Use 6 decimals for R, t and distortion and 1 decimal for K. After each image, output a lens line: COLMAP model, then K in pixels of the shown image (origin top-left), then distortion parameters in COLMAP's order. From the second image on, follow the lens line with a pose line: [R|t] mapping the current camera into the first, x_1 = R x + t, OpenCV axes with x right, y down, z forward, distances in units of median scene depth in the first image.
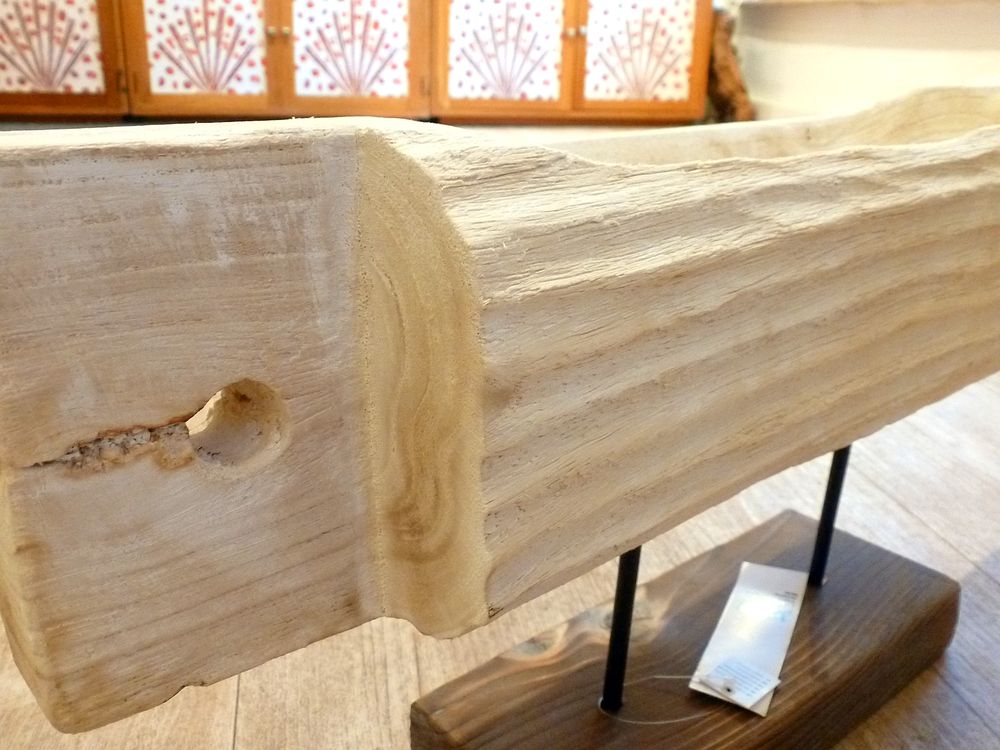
lens RADIAL K [[947.0, 0, 500.0], [0, 947.0, 375.0], [0, 0, 1]] dist [-0.051740, 0.003297]
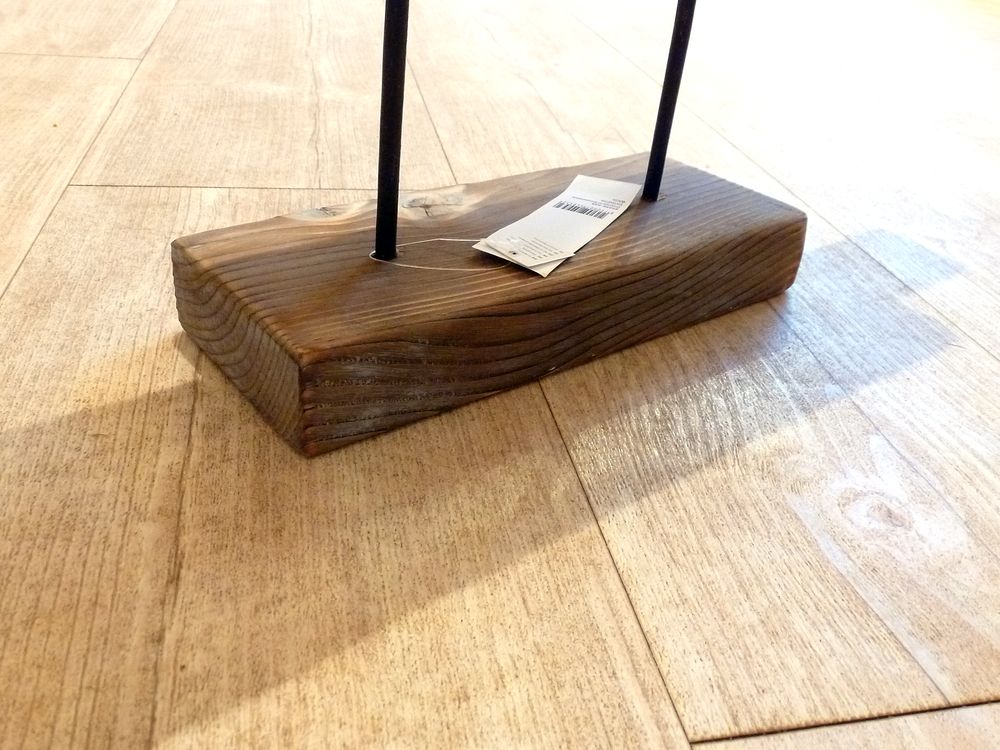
lens RADIAL K [[947.0, 0, 500.0], [0, 947.0, 375.0], [0, 0, 1]] dist [-0.051740, 0.003297]
pose [[0.996950, 0.075716, 0.018894, 0.301494], [-0.077847, 0.981852, 0.172935, 0.400263], [-0.005457, -0.173878, 0.984752, 0.085054]]
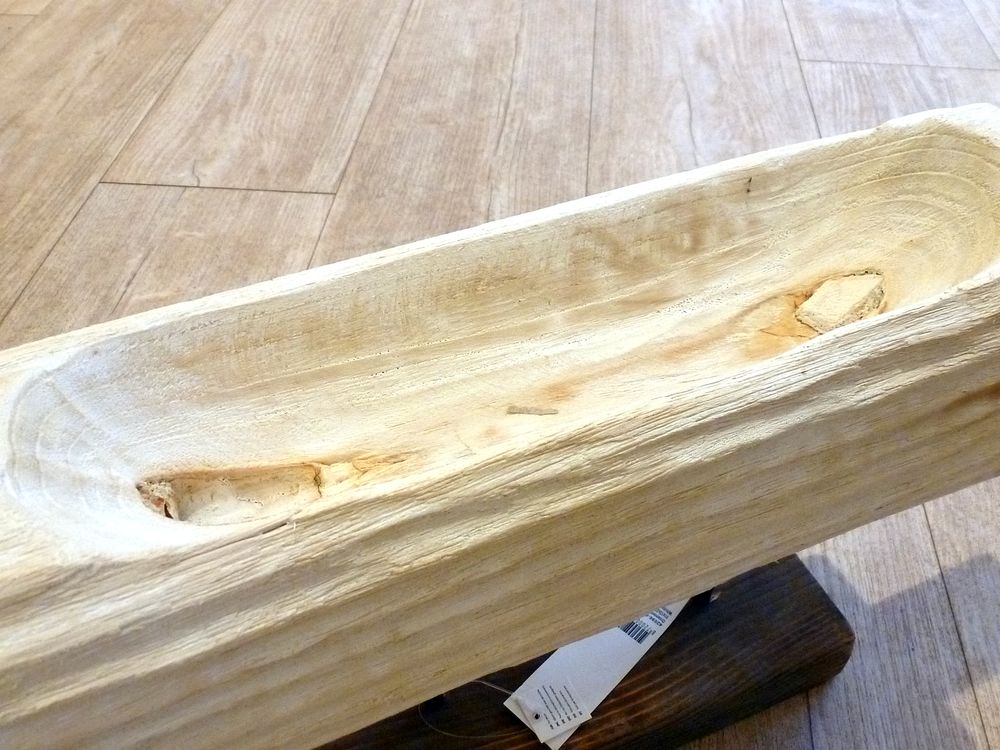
lens RADIAL K [[947.0, 0, 500.0], [0, 947.0, 375.0], [0, 0, 1]] dist [-0.051740, 0.003297]
pose [[0.954777, 0.185706, -0.232196, 0.523877], [-0.073174, 0.903698, 0.421871, -0.665903], [0.288179, -0.385801, 0.876419, 0.241019]]
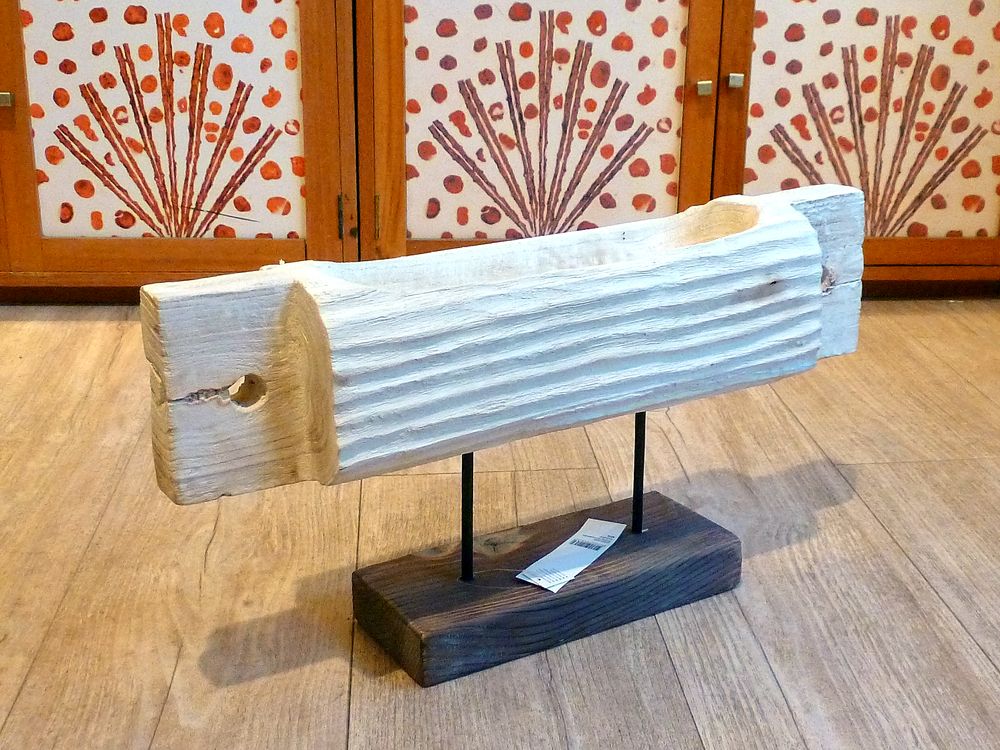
lens RADIAL K [[1366.0, 0, 447.7], [0, 1366.0, 375.9], [0, 0, 1]] dist [-0.013259, -0.002354]
pose [[0.981927, 0.033127, -0.186339, 0.719947], [-0.037686, 0.999069, -0.020974, 0.051625], [0.185471, 0.027618, 0.982262, -1.941882]]
